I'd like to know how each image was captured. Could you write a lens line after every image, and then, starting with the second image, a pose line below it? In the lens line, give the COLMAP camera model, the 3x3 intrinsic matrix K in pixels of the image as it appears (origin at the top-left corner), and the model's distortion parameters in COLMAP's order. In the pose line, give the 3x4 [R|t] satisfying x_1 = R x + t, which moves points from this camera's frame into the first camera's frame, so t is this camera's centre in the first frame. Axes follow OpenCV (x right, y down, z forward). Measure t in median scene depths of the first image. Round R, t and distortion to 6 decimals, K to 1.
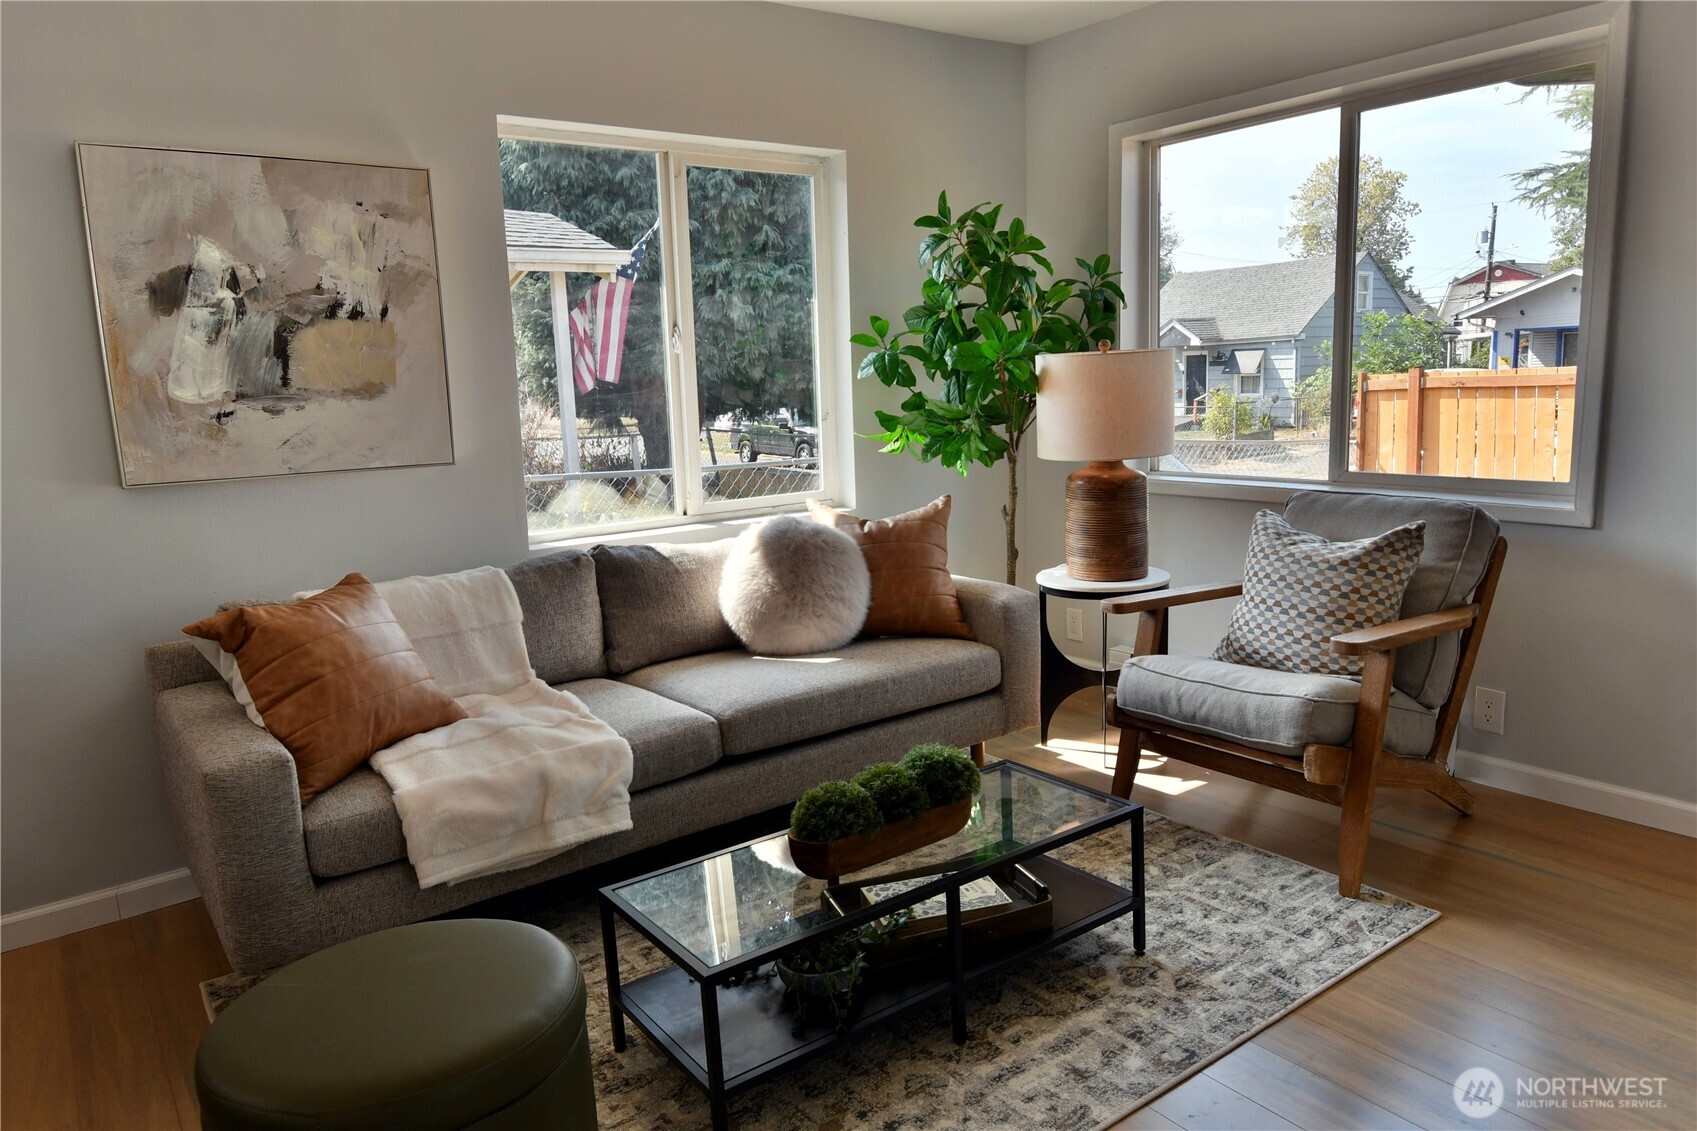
lens RADIAL K [[1140.8, 0, 851.1], [0, 1140.8, 560.2], [0, 0, 1]] dist [-0.008315, 0.000202]
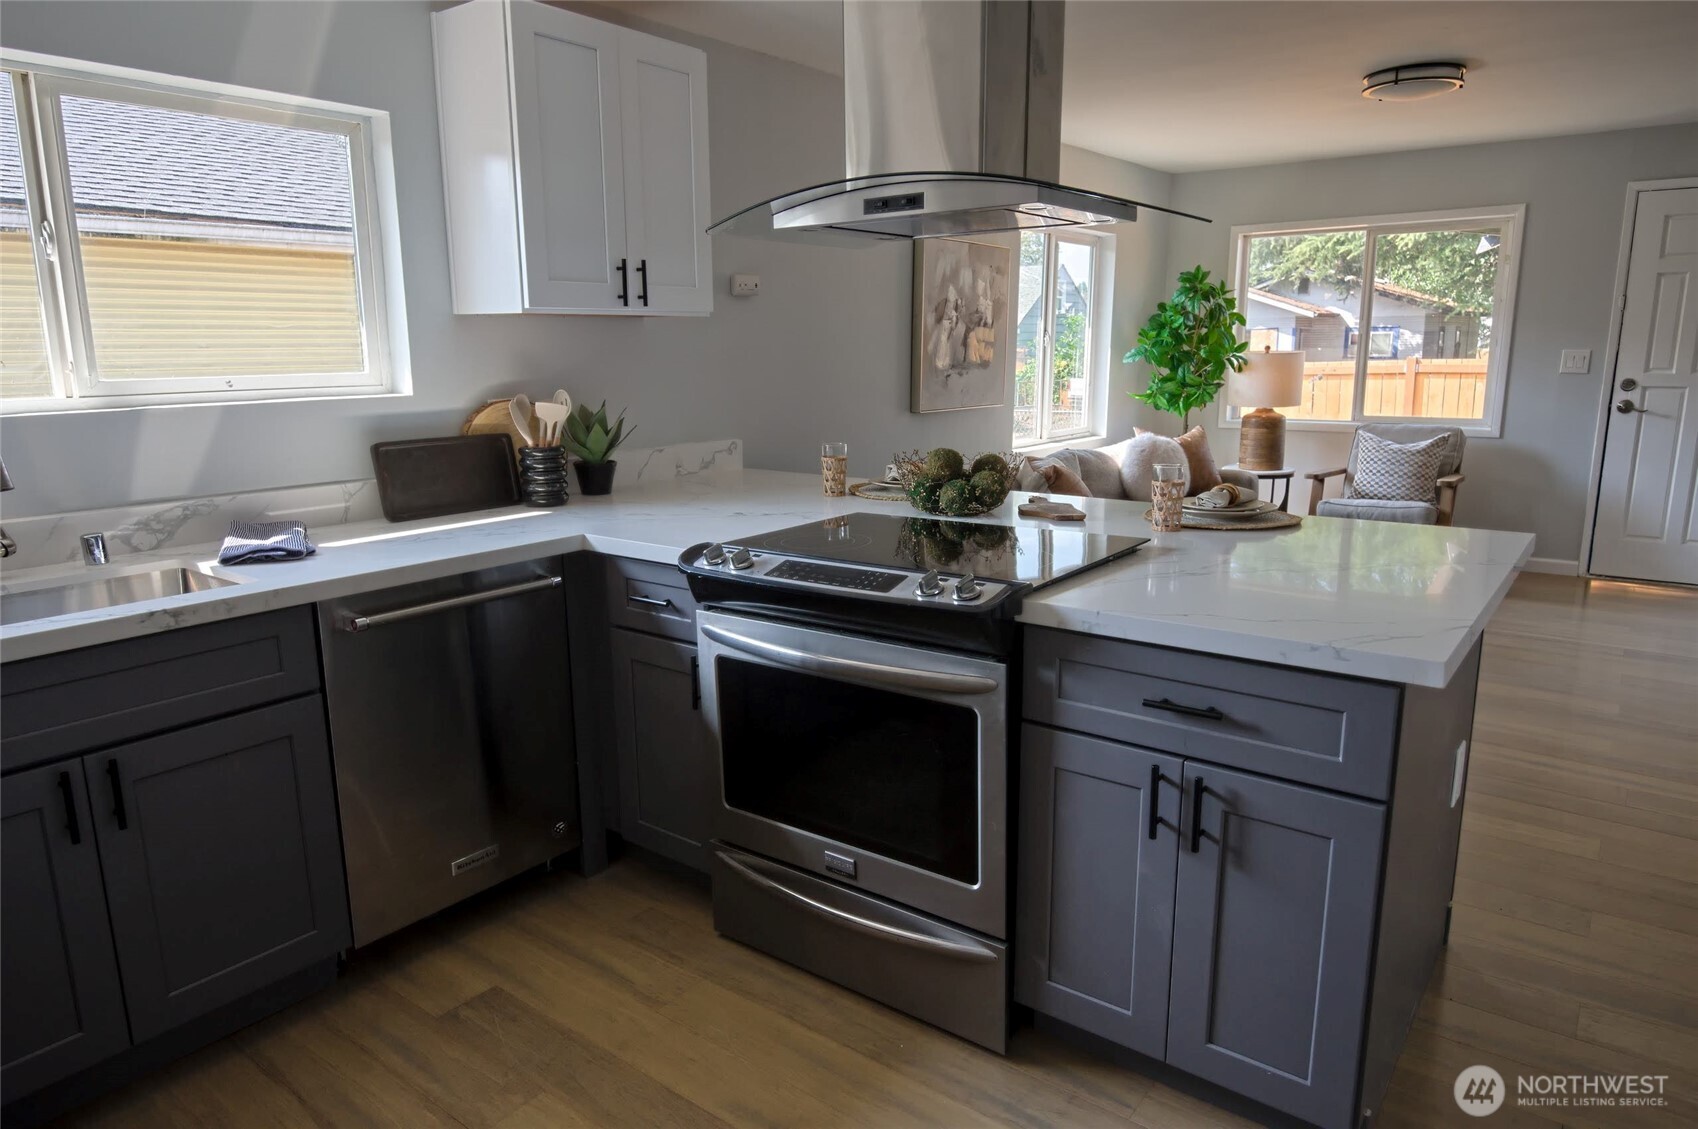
lens RADIAL K [[1075.8, 0, 836.7], [0, 1075.8, 567.1], [0, 0, 1]] dist [-0.005967, -0.009411]
pose [[0.964620, -0.029578, 0.261979, -1.206025], [0.021064, 0.999157, 0.035245, 0.127976], [-0.262801, -0.028480, 0.964430, -0.718471]]
